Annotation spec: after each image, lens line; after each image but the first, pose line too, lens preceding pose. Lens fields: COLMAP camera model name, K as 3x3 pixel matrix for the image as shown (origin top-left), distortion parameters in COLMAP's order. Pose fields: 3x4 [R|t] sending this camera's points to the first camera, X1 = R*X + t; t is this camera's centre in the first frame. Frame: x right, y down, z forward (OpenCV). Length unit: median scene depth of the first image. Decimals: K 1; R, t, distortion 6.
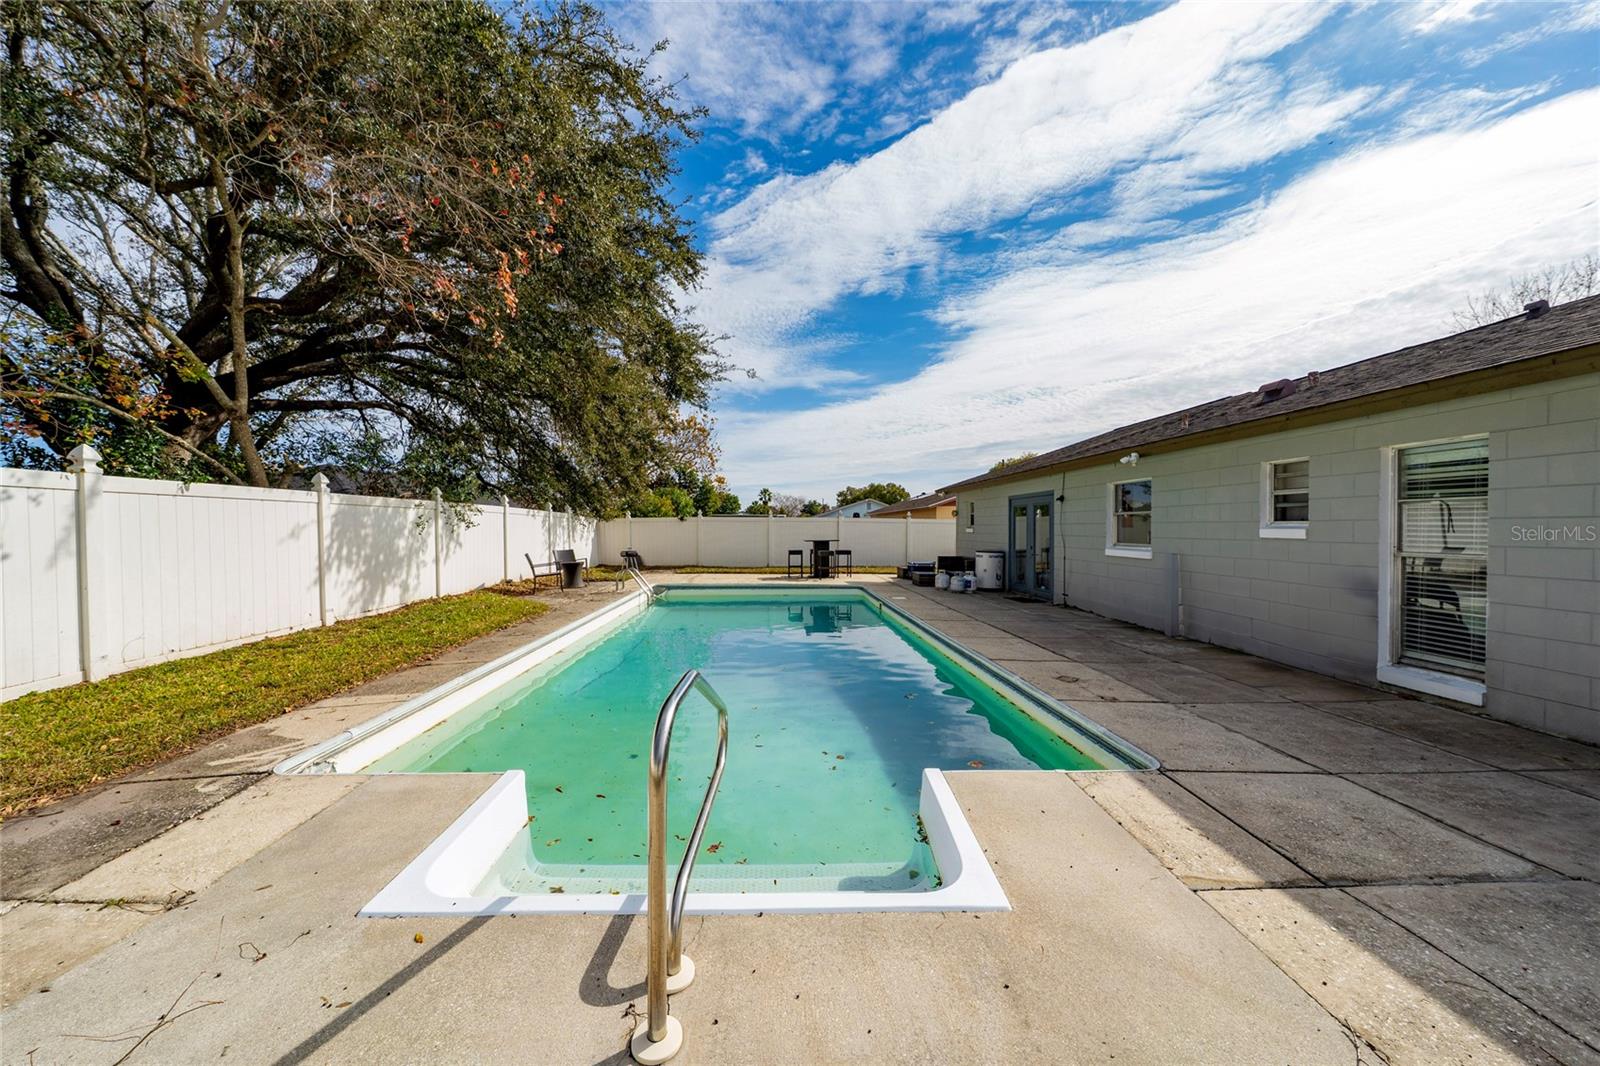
lens RADIAL K [[536.9, 0, 800.0], [0, 536.9, 533.0], [0, 0, 1]] dist [-0.000773, 0.000039]
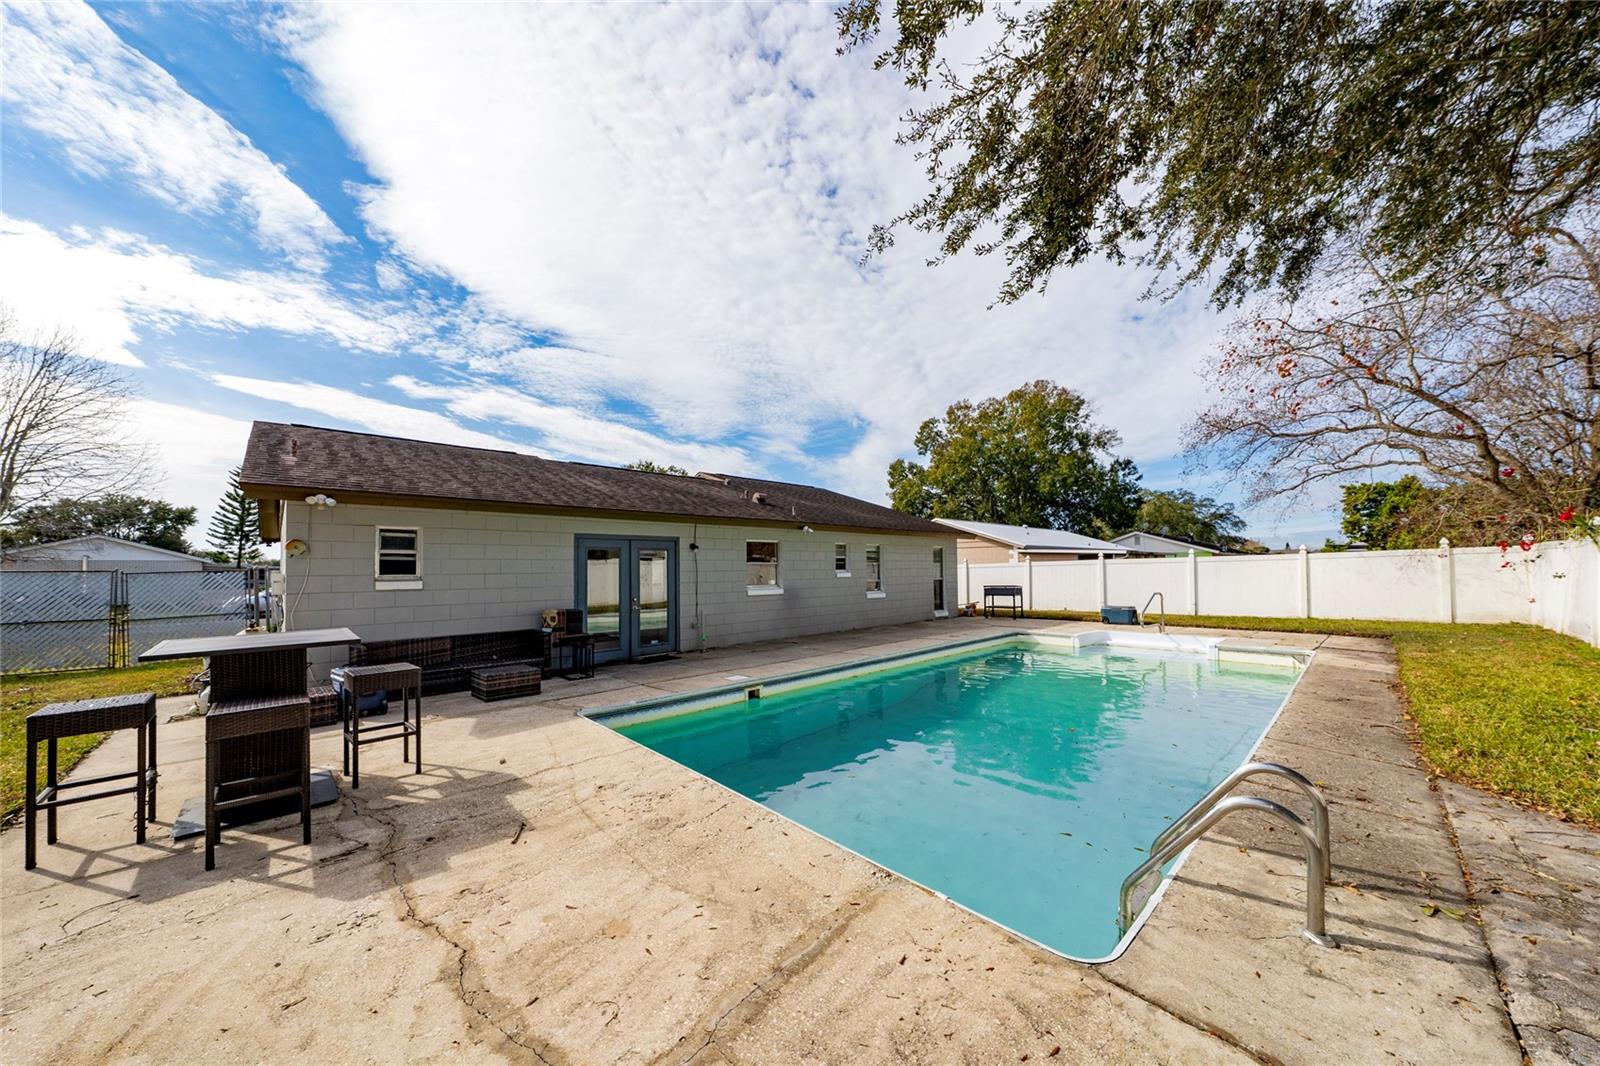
lens RADIAL K [[545.6, 0, 797.5], [0, 545.6, 579.3], [0, 0, 1]] dist [0.000805, -0.000015]
pose [[-0.644918, -0.001507, 0.764250, -0.539421], [0.023230, 0.999497, 0.021574, -0.025428], [-0.763898, 0.031667, -0.644559, 1.889051]]
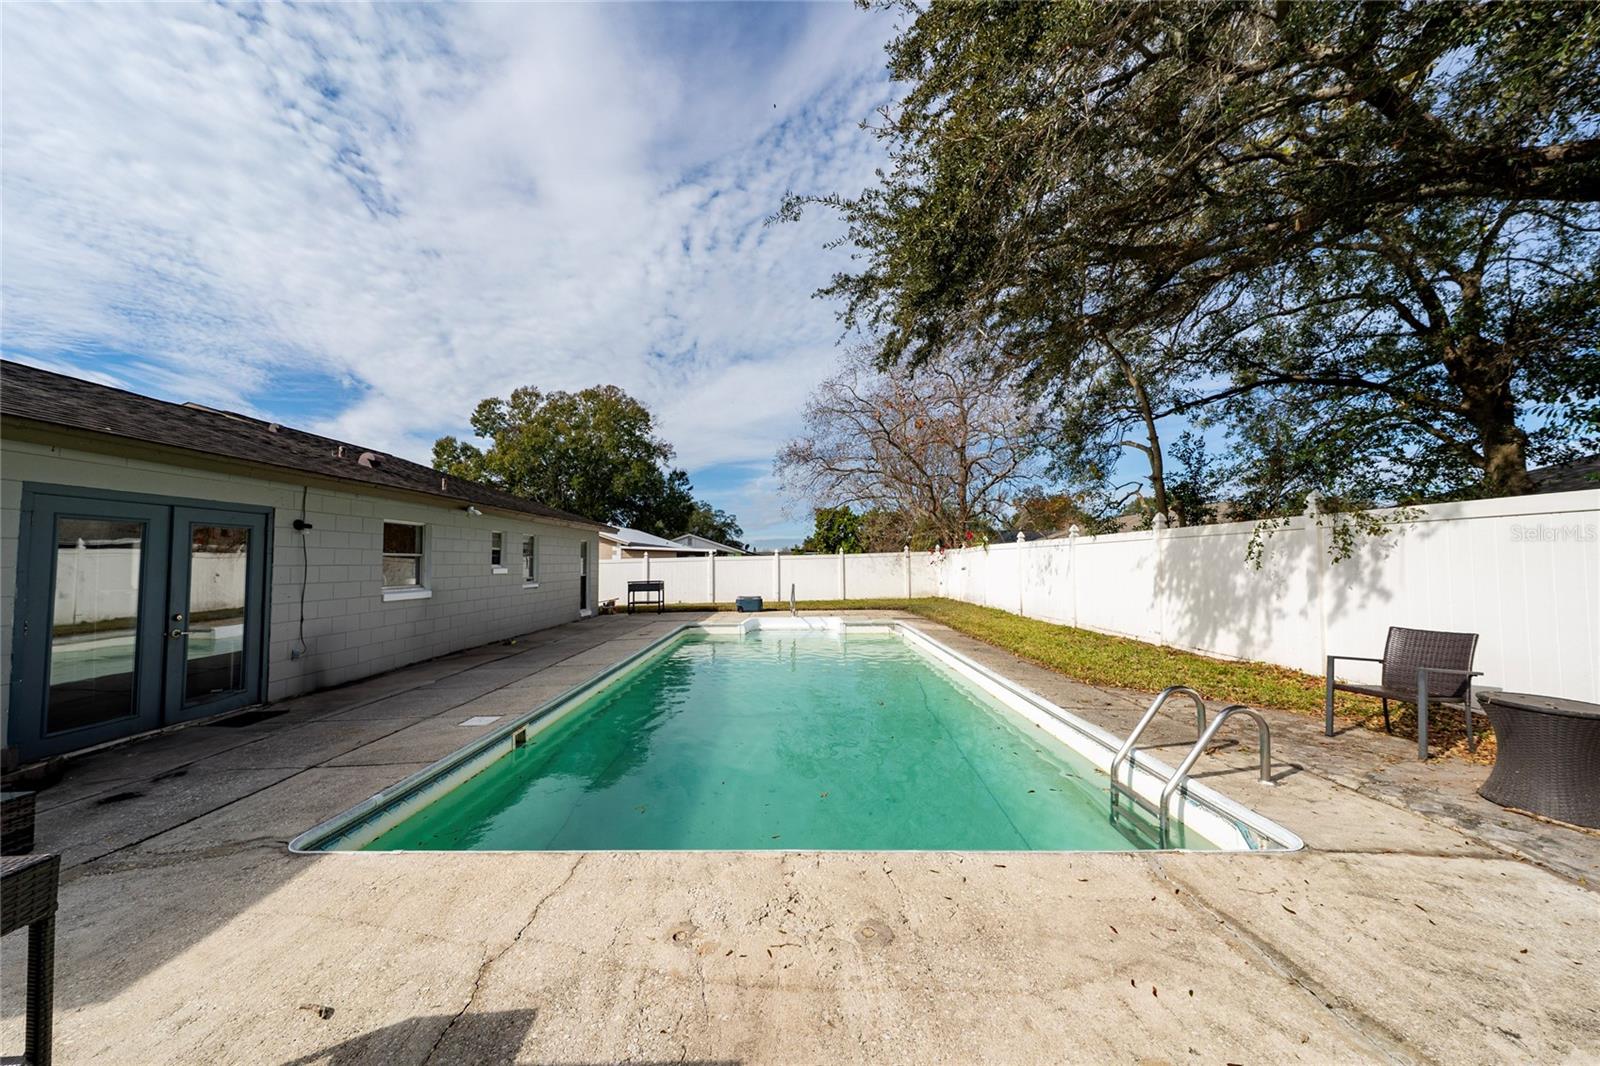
lens RADIAL K [[536.9, 0, 800.0], [0, 536.9, 533.0], [0, 0, 1]] dist [-0.000773, 0.000039]
pose [[-0.998300, 0.015816, 0.056093, -0.167096], [0.013391, 0.998970, -0.043353, -0.025315], [-0.056721, -0.042528, -0.997484, 1.983391]]
